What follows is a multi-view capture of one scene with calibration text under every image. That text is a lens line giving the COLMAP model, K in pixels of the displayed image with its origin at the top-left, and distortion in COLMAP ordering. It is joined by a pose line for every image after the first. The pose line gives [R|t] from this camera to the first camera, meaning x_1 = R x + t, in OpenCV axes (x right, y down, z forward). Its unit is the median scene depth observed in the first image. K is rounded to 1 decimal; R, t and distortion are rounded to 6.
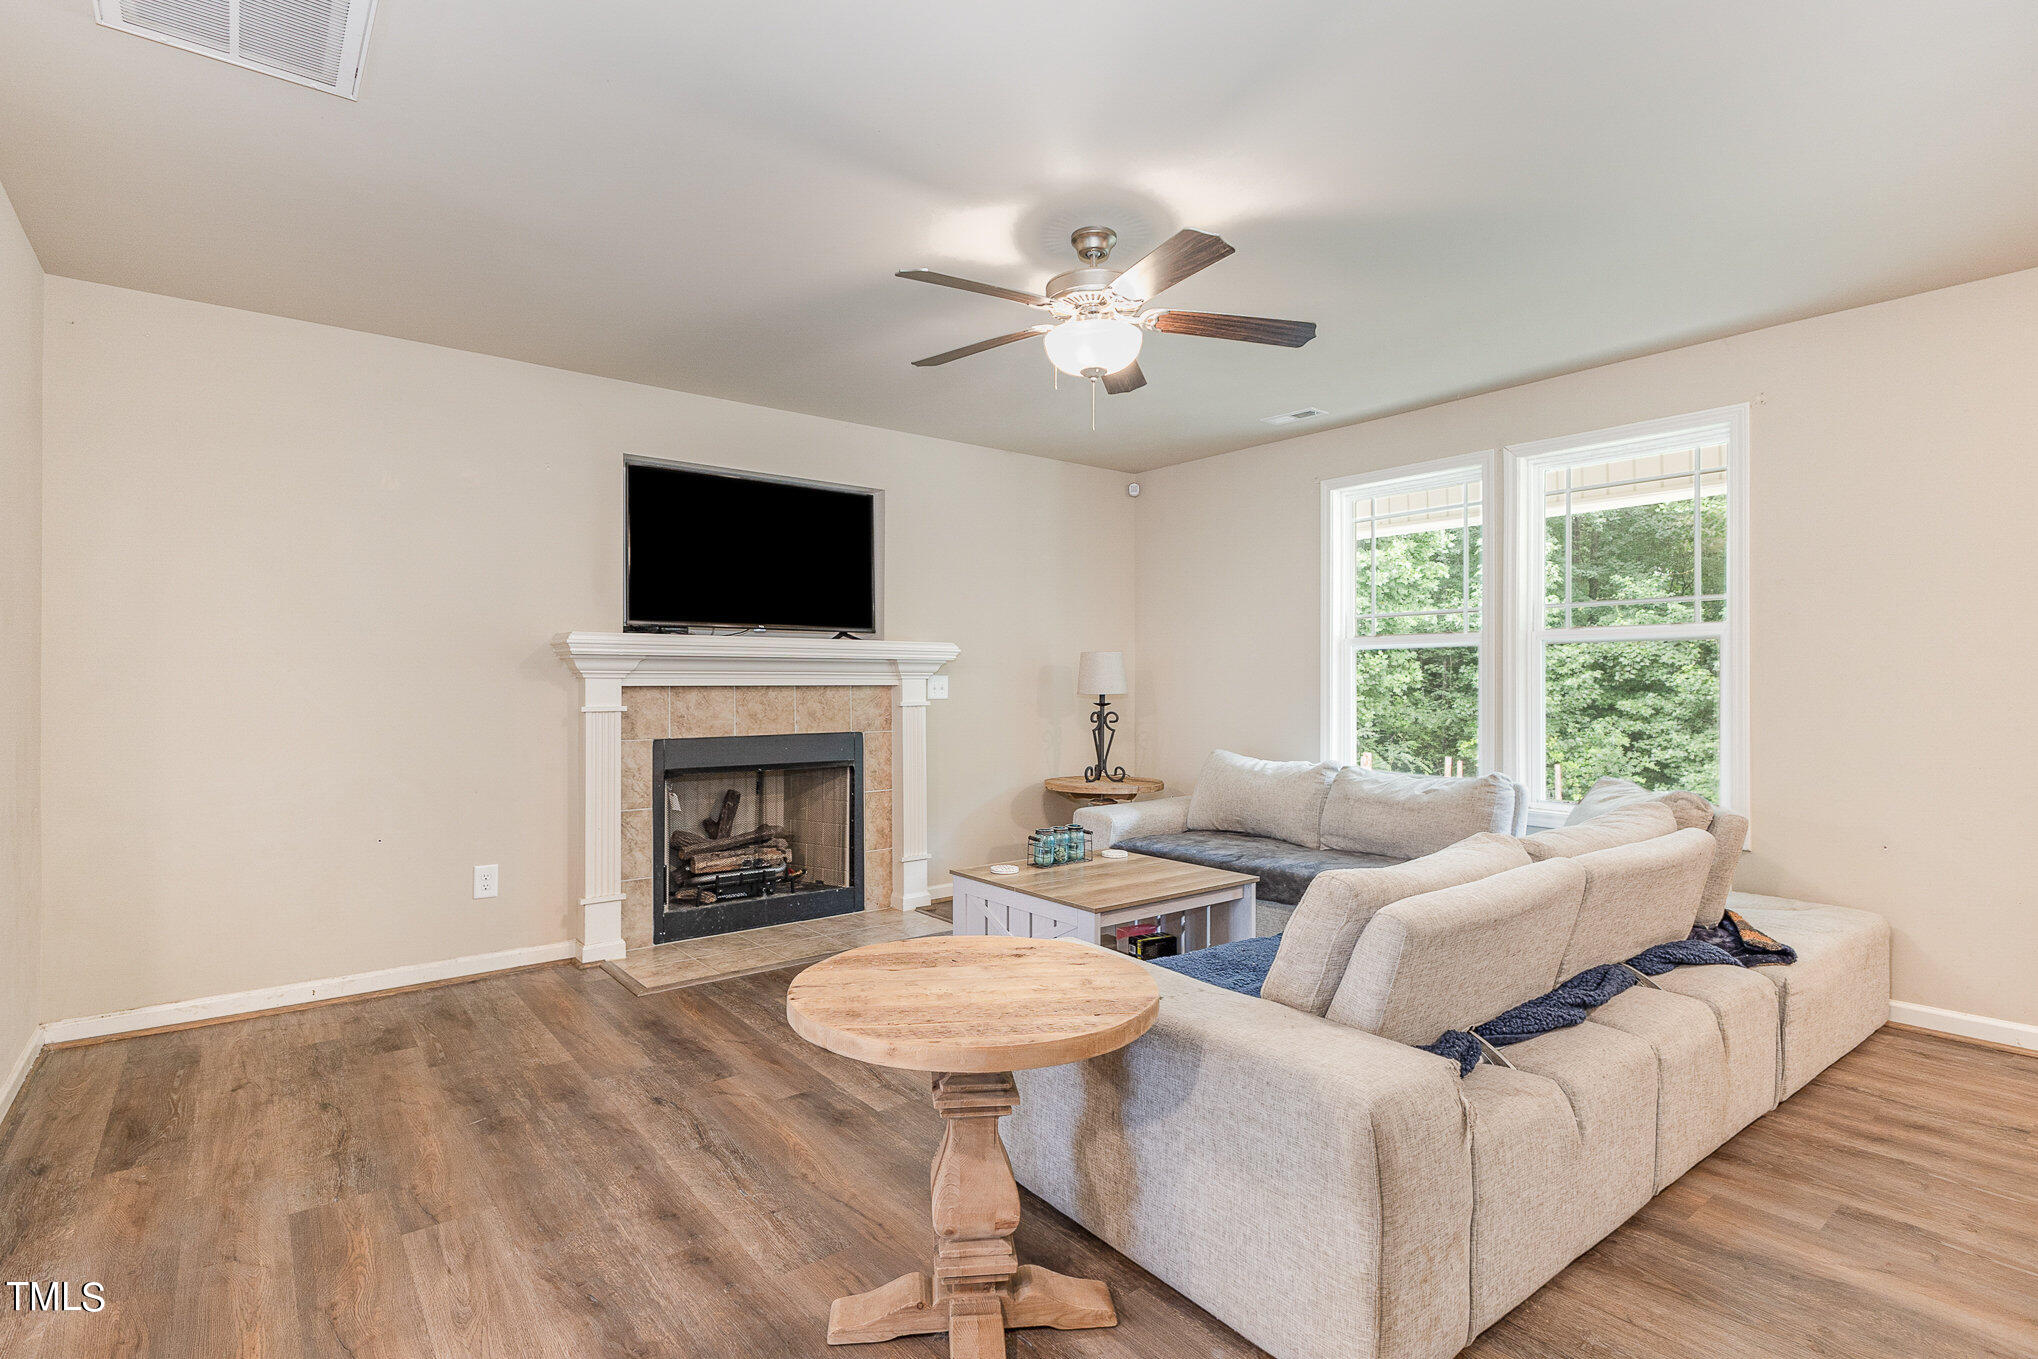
lens RADIAL K [[978.6, 0, 1019.0], [0, 978.6, 679.5], [0, 0, 1]] dist [0.003783, -0.000129]
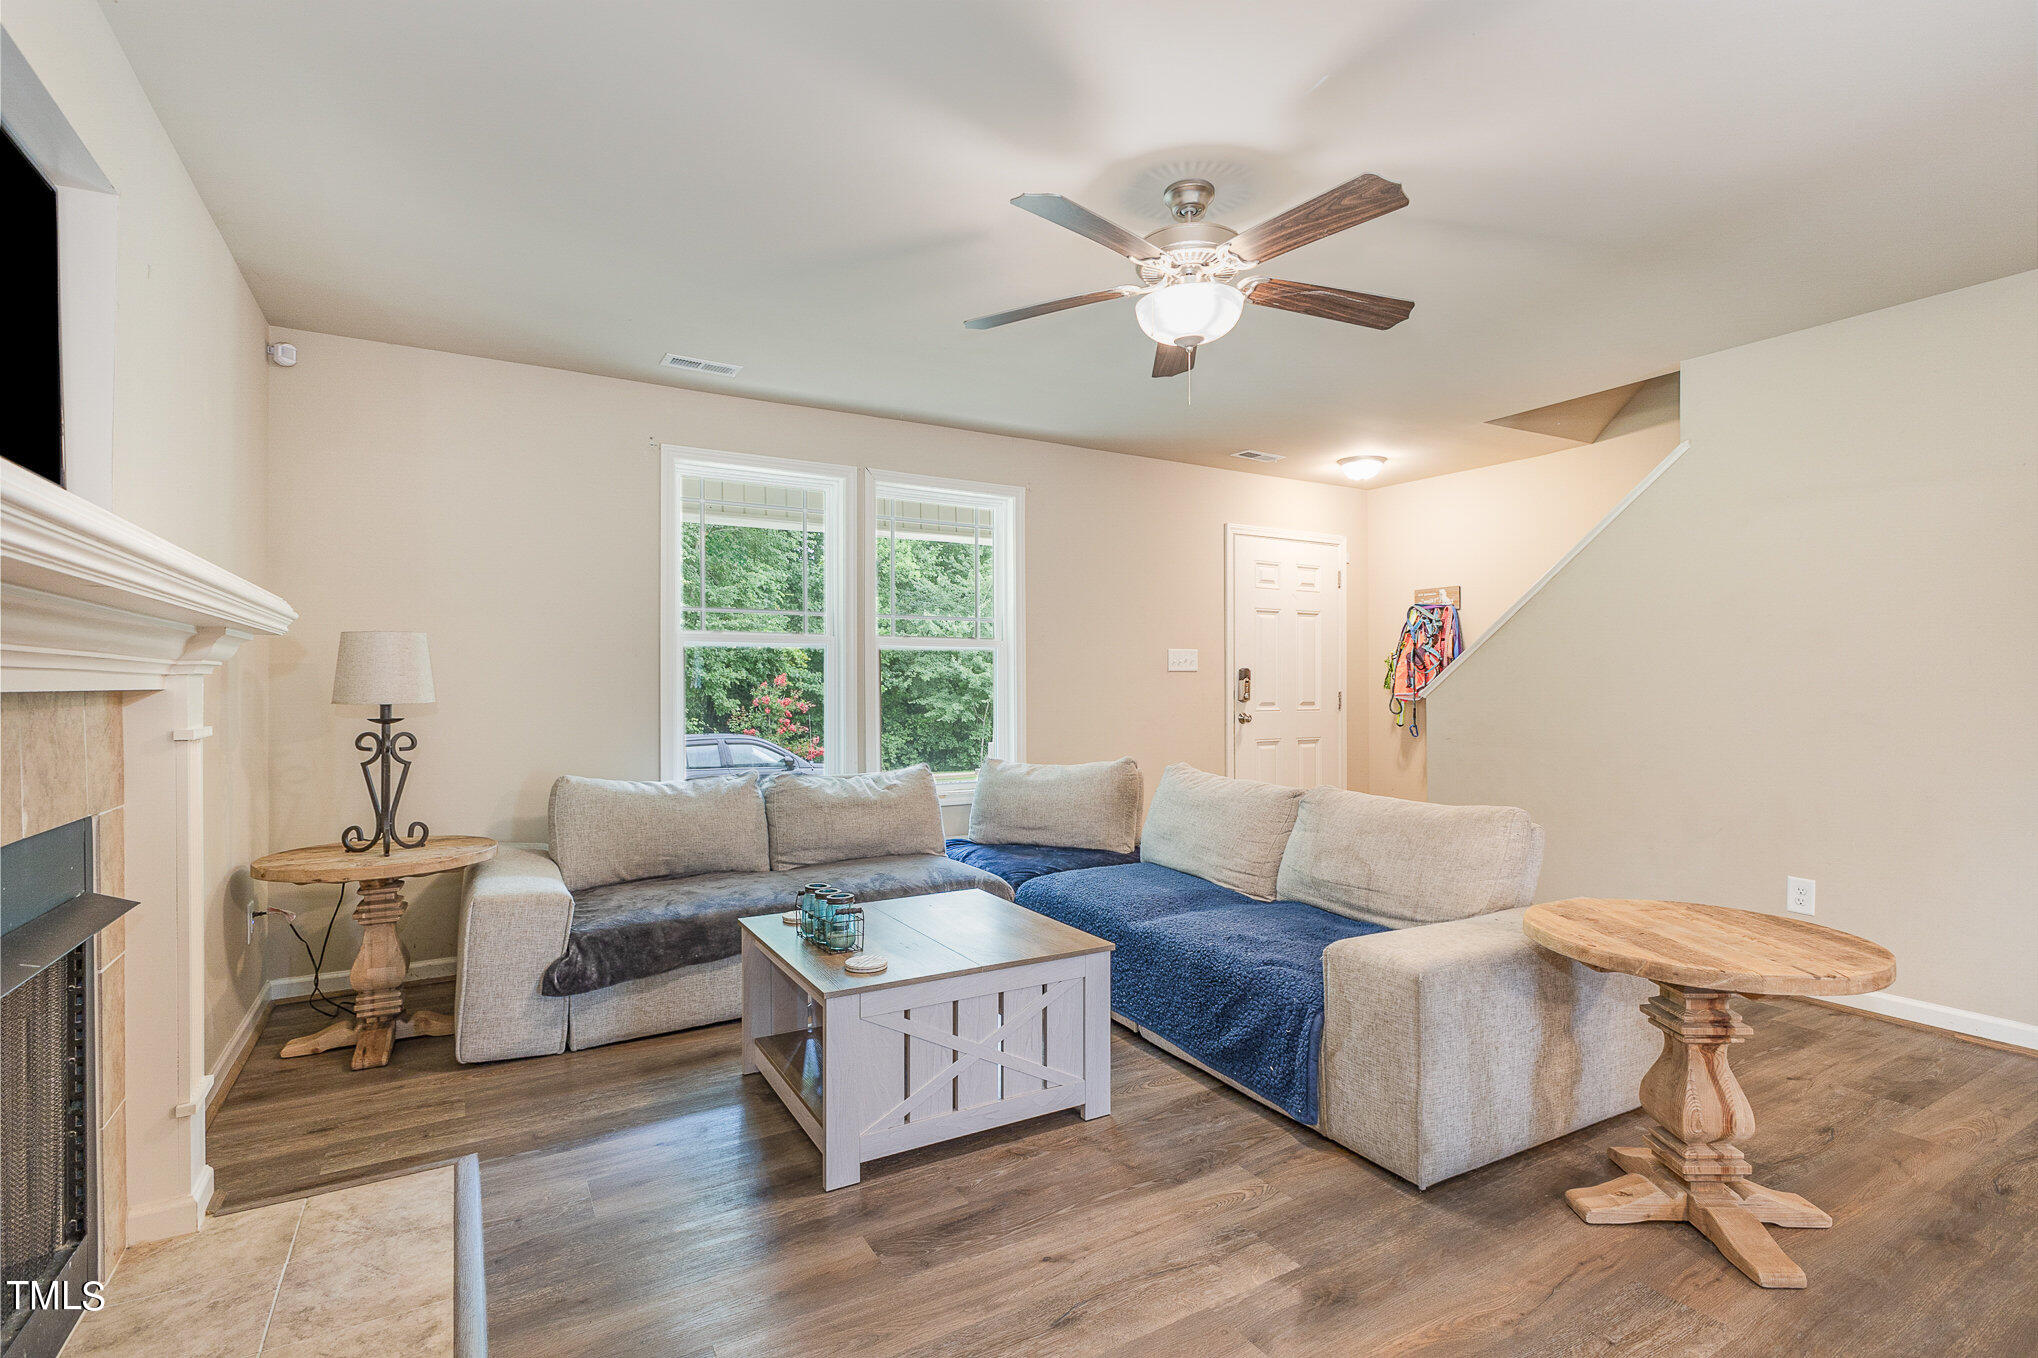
lens RADIAL K [[953.9, 0, 1019.0], [0, 953.9, 679.0], [0, 0, 1]] dist [-0.003020, -0.000598]
pose [[0.144681, 0.004952, 0.989466, -0.487965], [-0.001241, 0.999988, -0.004823, 0.002783], [-0.989478, -0.000531, 0.144685, 0.611454]]
